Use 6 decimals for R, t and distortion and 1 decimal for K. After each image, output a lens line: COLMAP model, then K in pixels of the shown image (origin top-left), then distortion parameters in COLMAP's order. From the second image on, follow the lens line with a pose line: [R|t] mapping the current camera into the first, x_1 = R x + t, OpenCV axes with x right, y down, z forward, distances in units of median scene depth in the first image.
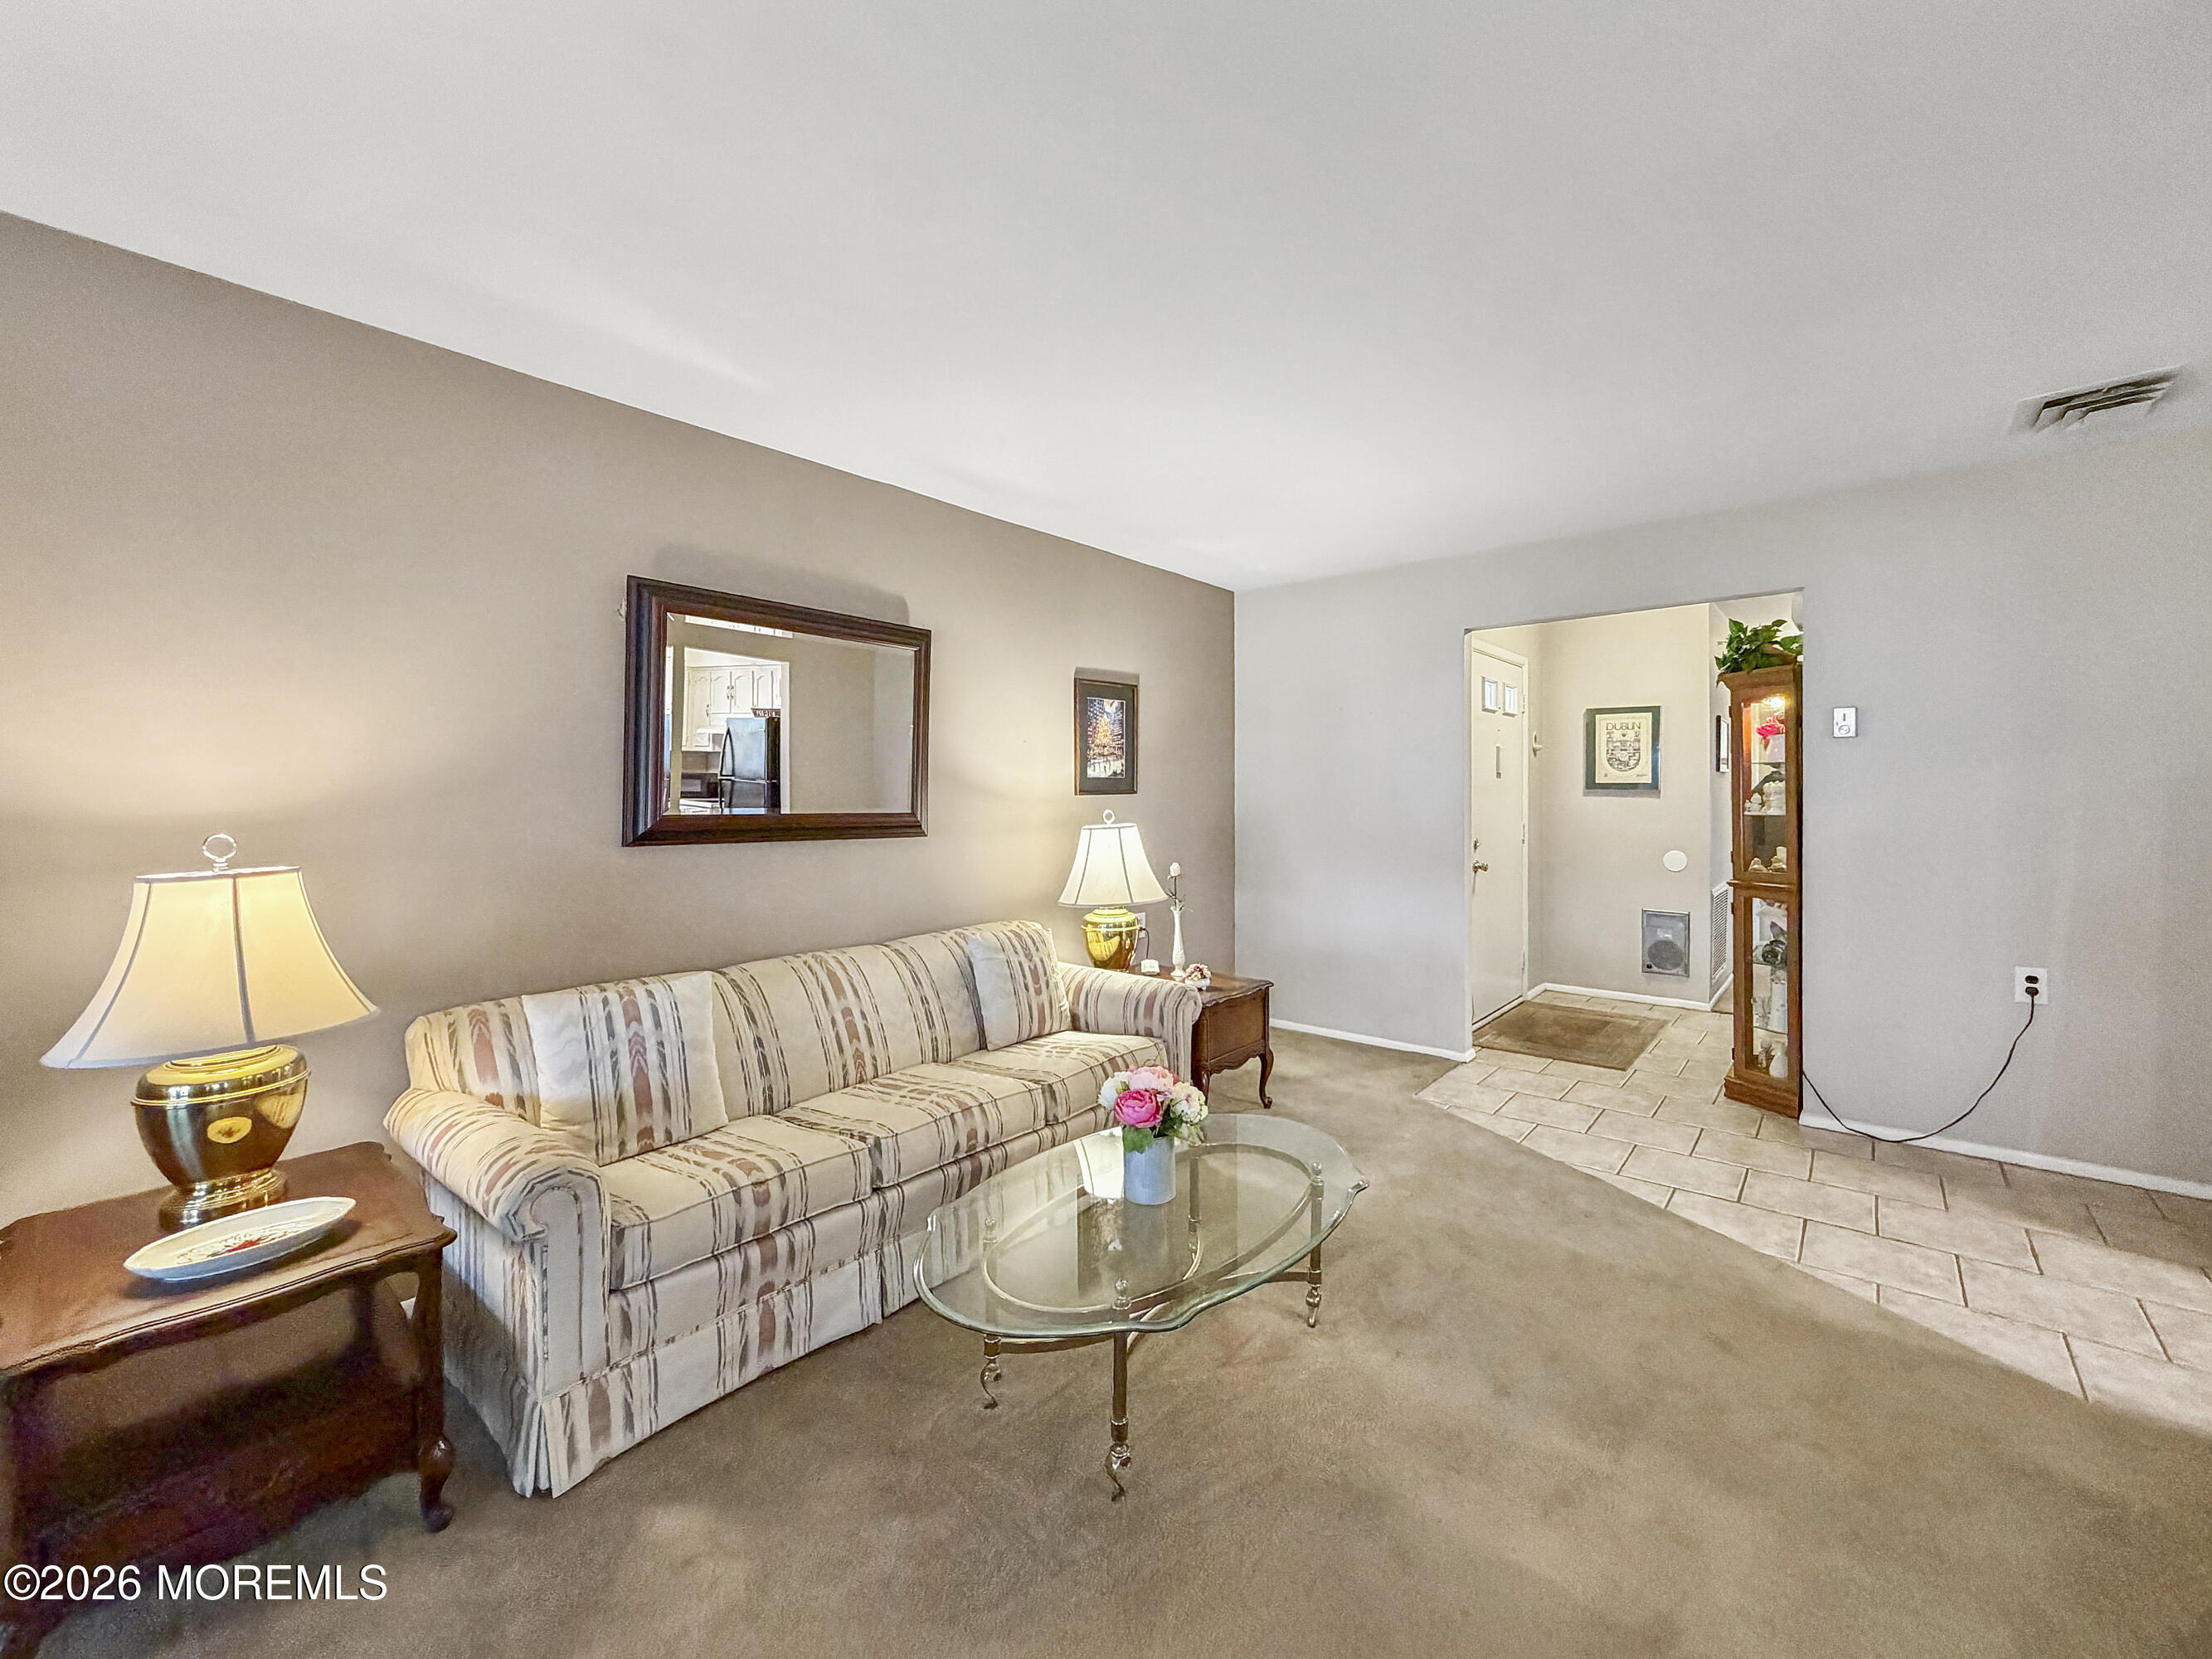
lens RADIAL K [[905.8, 0, 1112.5], [0, 905.8, 791.9], [0, 0, 1]] dist [0.001073, 0.000401]
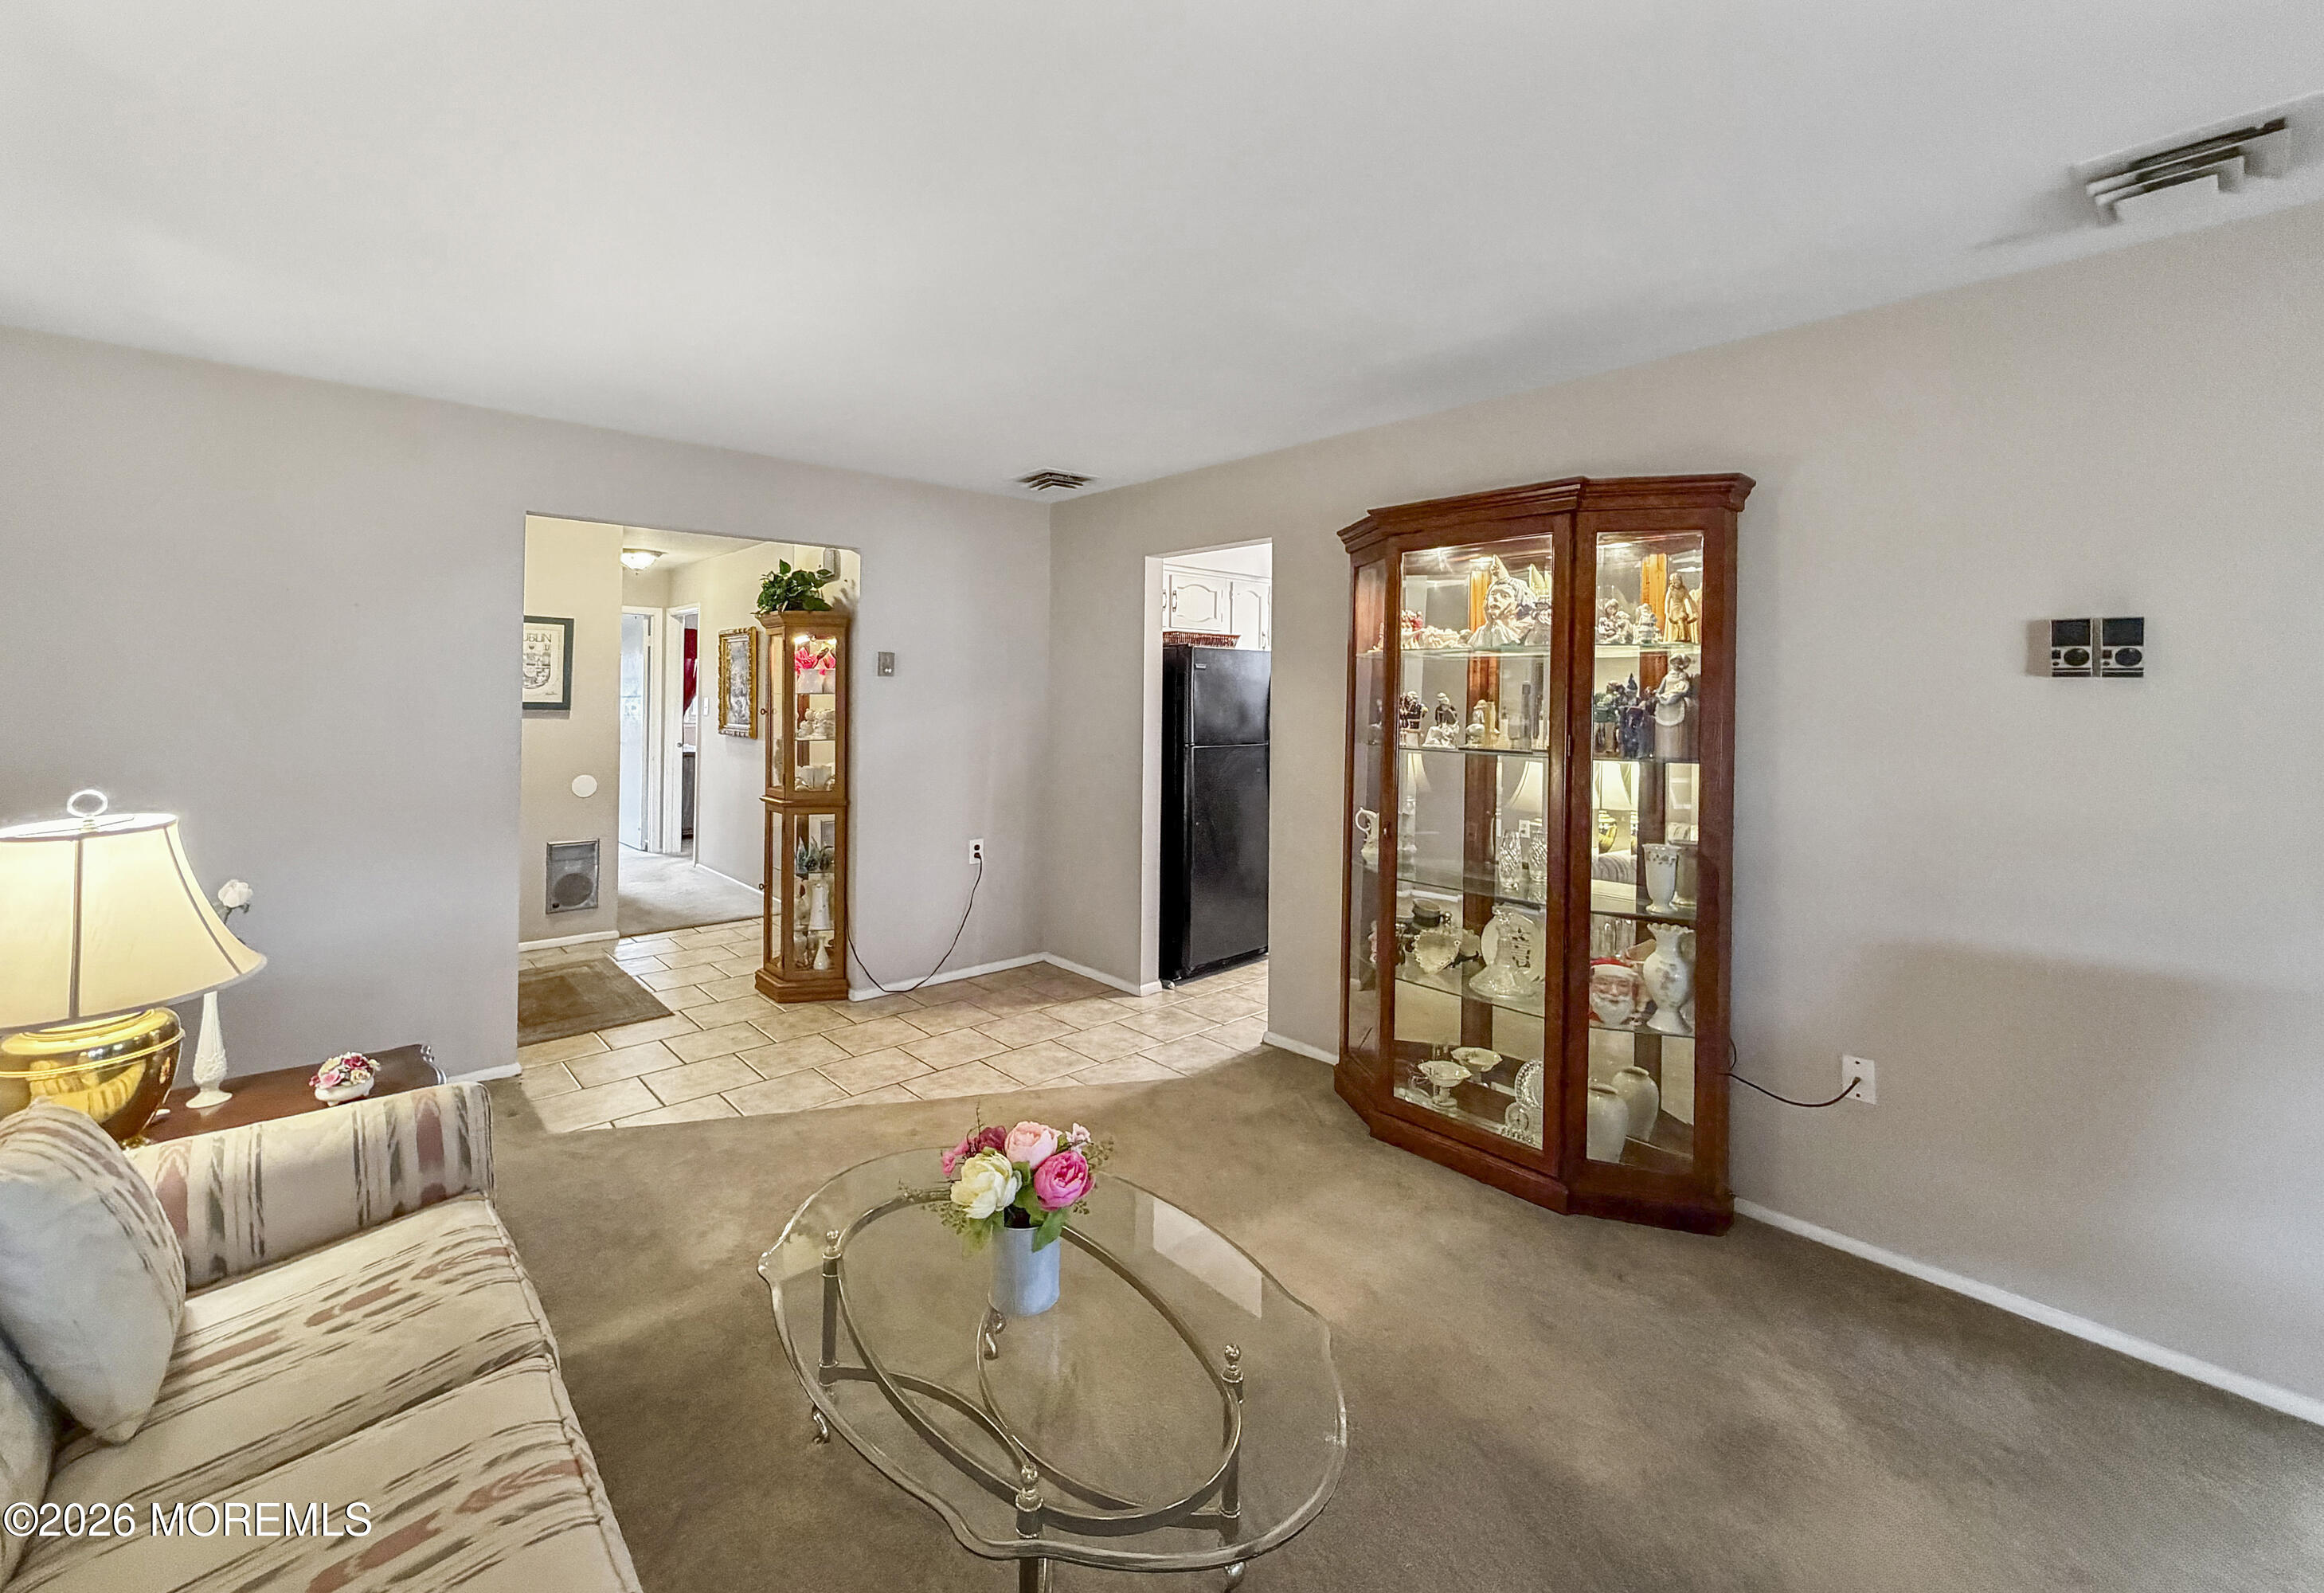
lens RADIAL K [[948.2, 0, 1157.3], [0, 948.2, 687.5], [0, 0, 1]] dist [0.001058, 0.000234]
pose [[0.144646, 0.013870, 0.989386, -0.452250], [-0.012501, 0.999848, -0.012189, -0.036137], [-0.989405, -0.010606, 0.144797, 0.475976]]
